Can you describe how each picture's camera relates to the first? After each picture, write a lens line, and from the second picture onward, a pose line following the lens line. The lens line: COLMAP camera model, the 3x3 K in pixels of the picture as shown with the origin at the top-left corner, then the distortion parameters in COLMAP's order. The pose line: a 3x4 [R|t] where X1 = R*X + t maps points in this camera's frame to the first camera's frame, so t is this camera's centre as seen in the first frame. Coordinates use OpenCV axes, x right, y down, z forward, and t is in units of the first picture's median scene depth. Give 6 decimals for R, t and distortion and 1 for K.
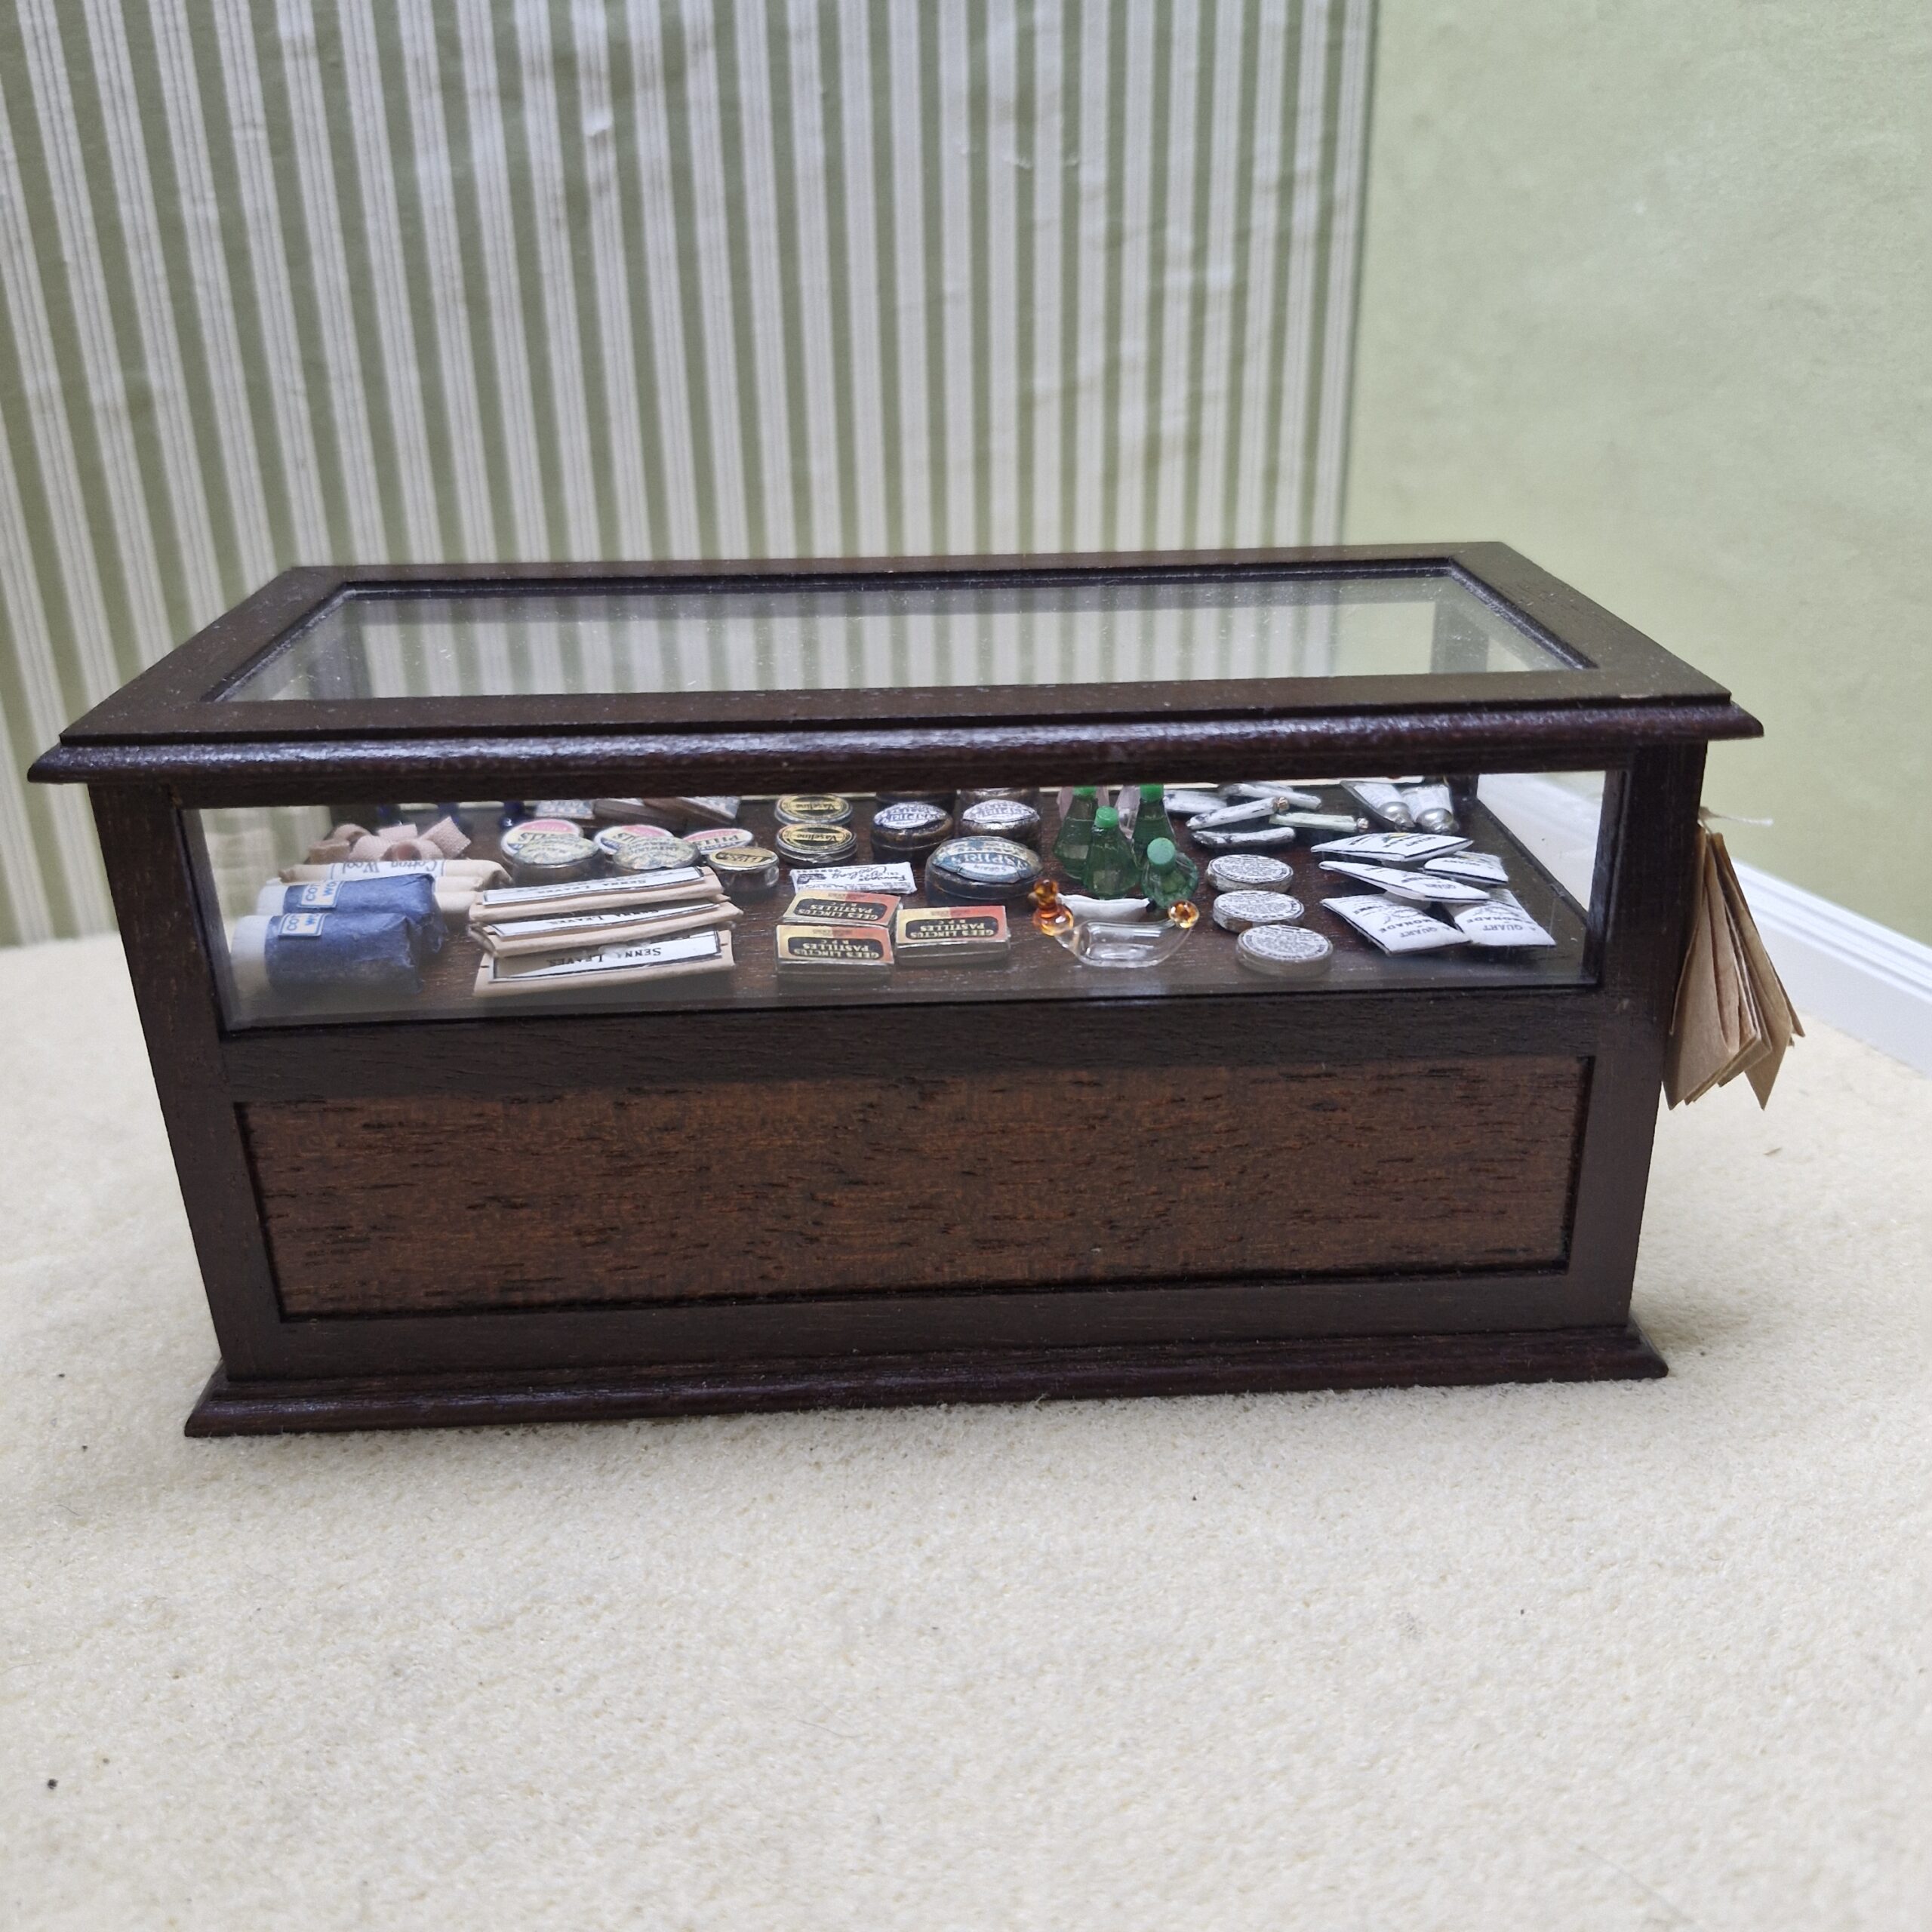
lens RADIAL K [[1857.0, 0, 944.7], [0, 1857.0, 967.4], [0, 0, 1]] dist [0.068430, -0.133608]
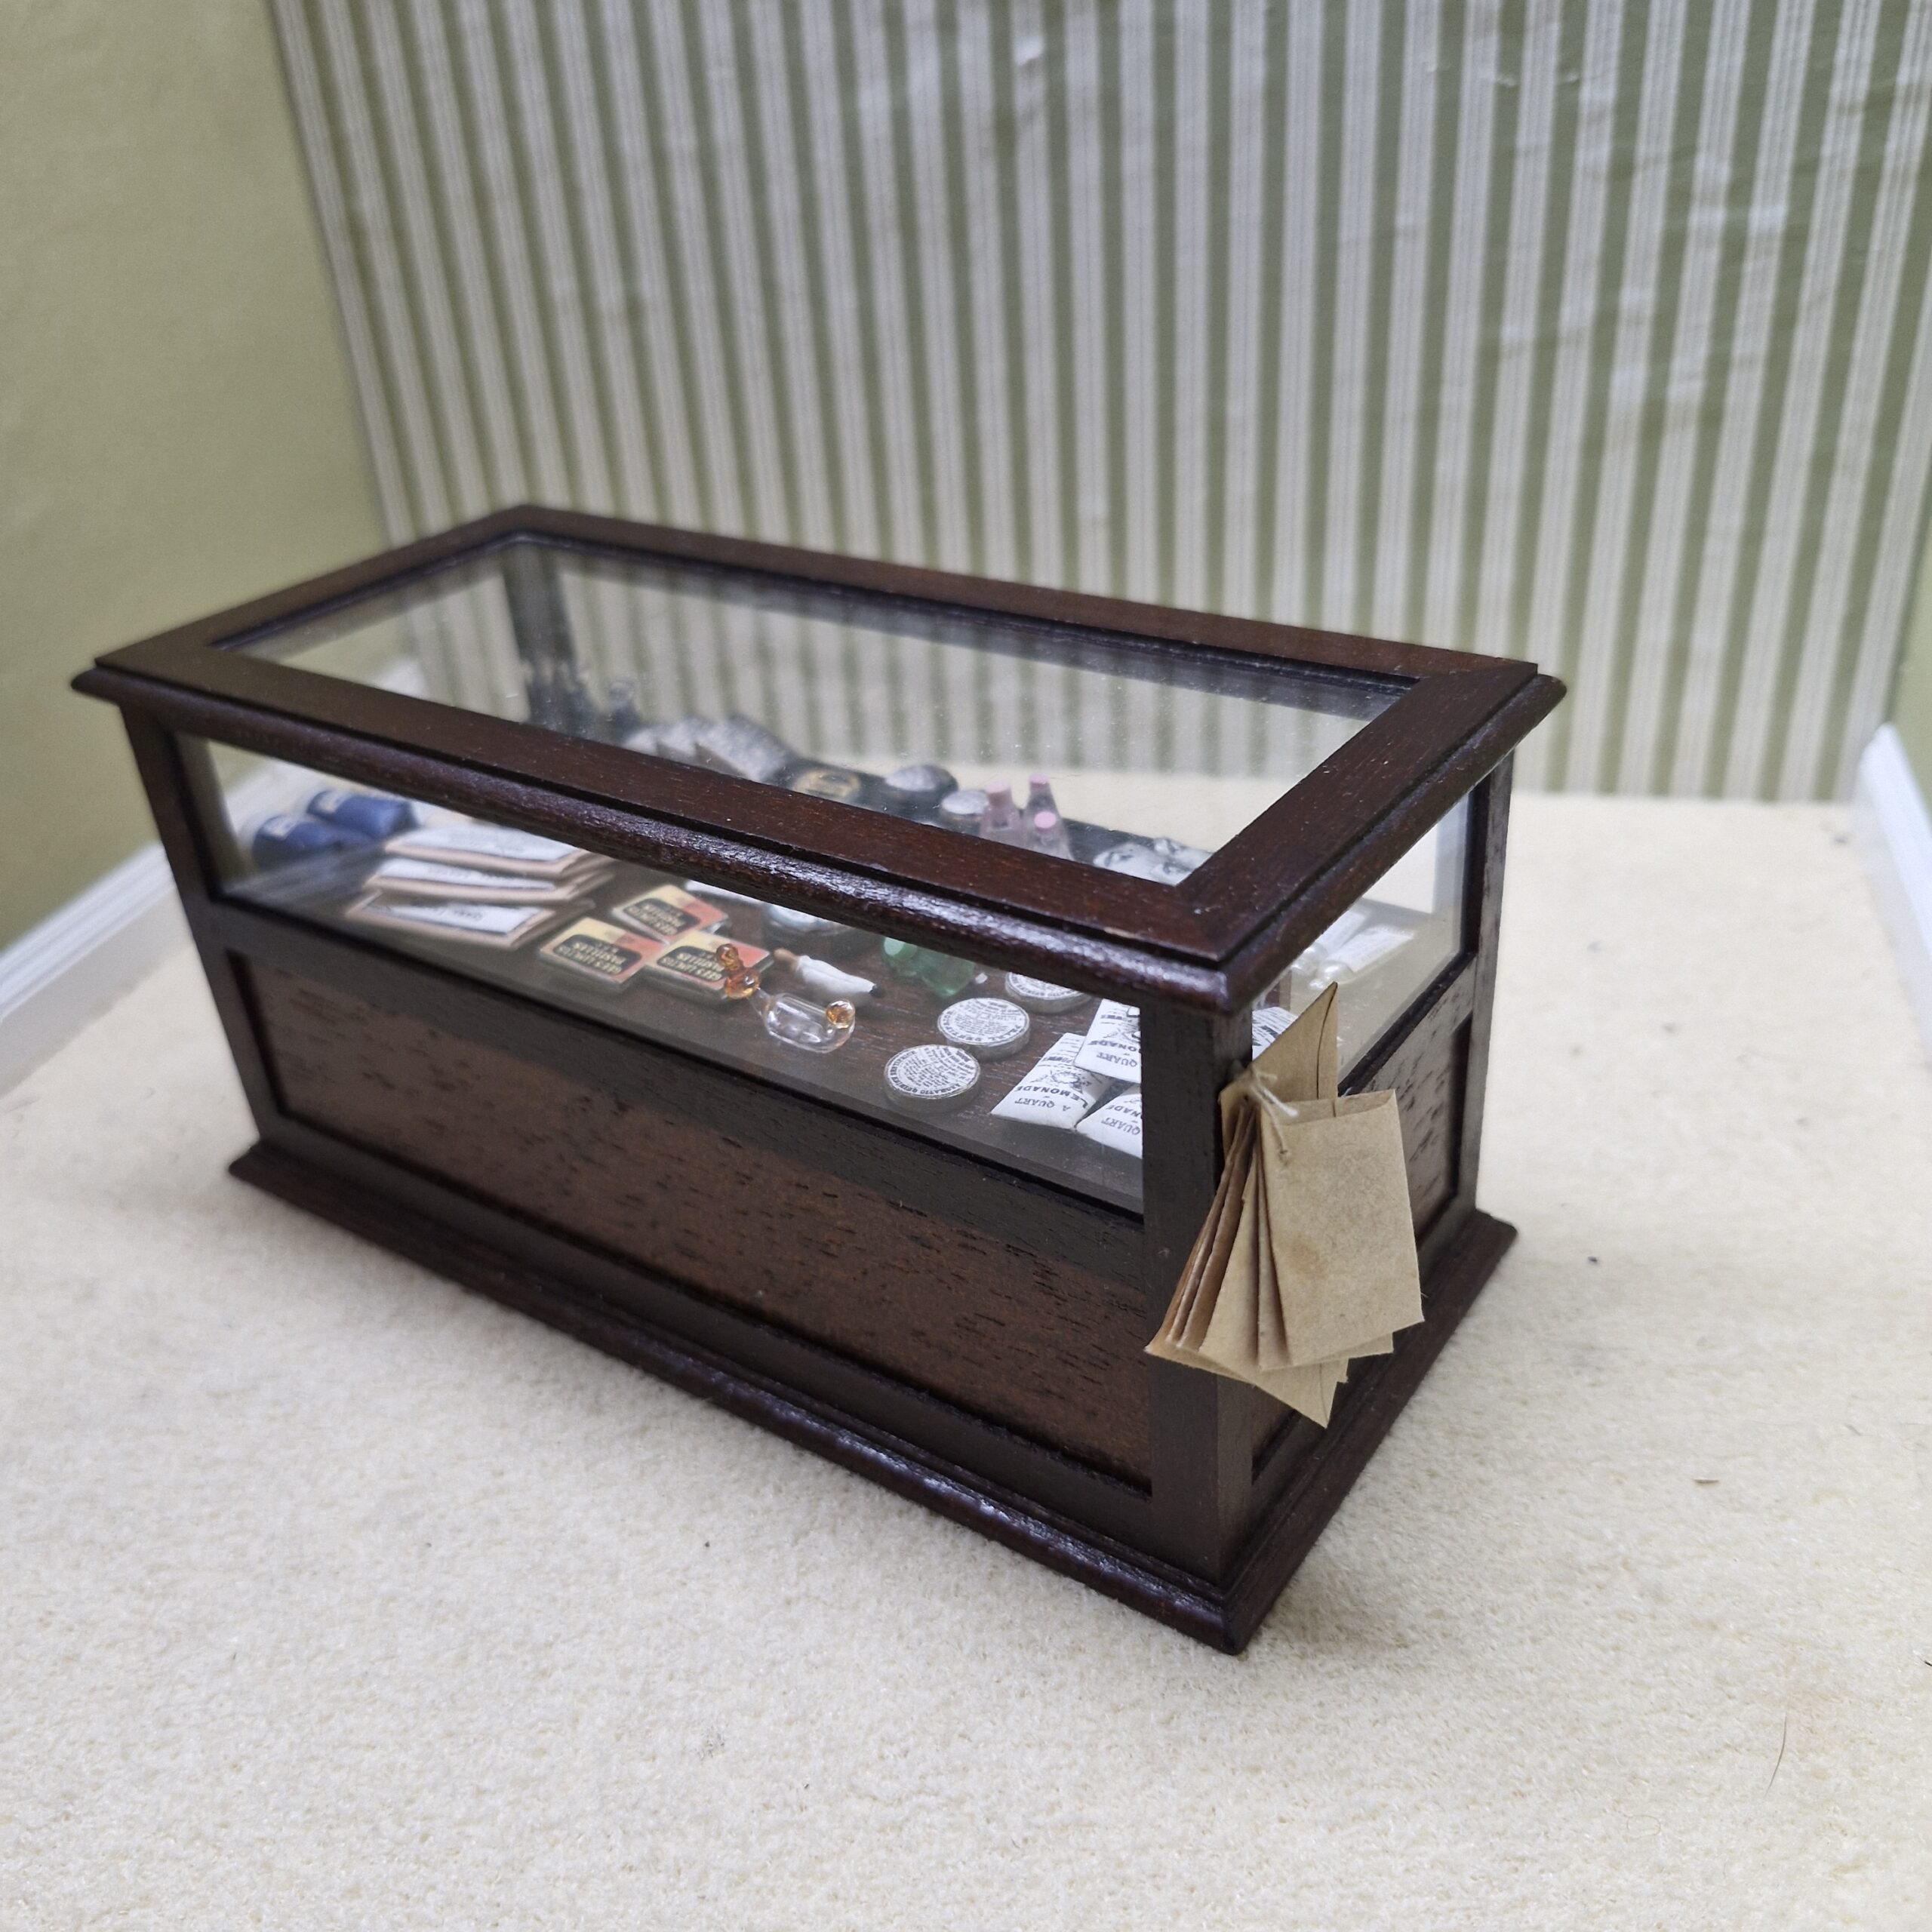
lens RADIAL K [[1857.0, 0, 944.7], [0, 1857.0, 967.4], [0, 0, 1]] dist [0.068430, -0.133608]
pose [[0.794234, 0.272347, -0.543158, 0.448566], [-0.197998, 0.961134, 0.192403, -0.162367], [0.574447, -0.045269, 0.817289, 0.134787]]
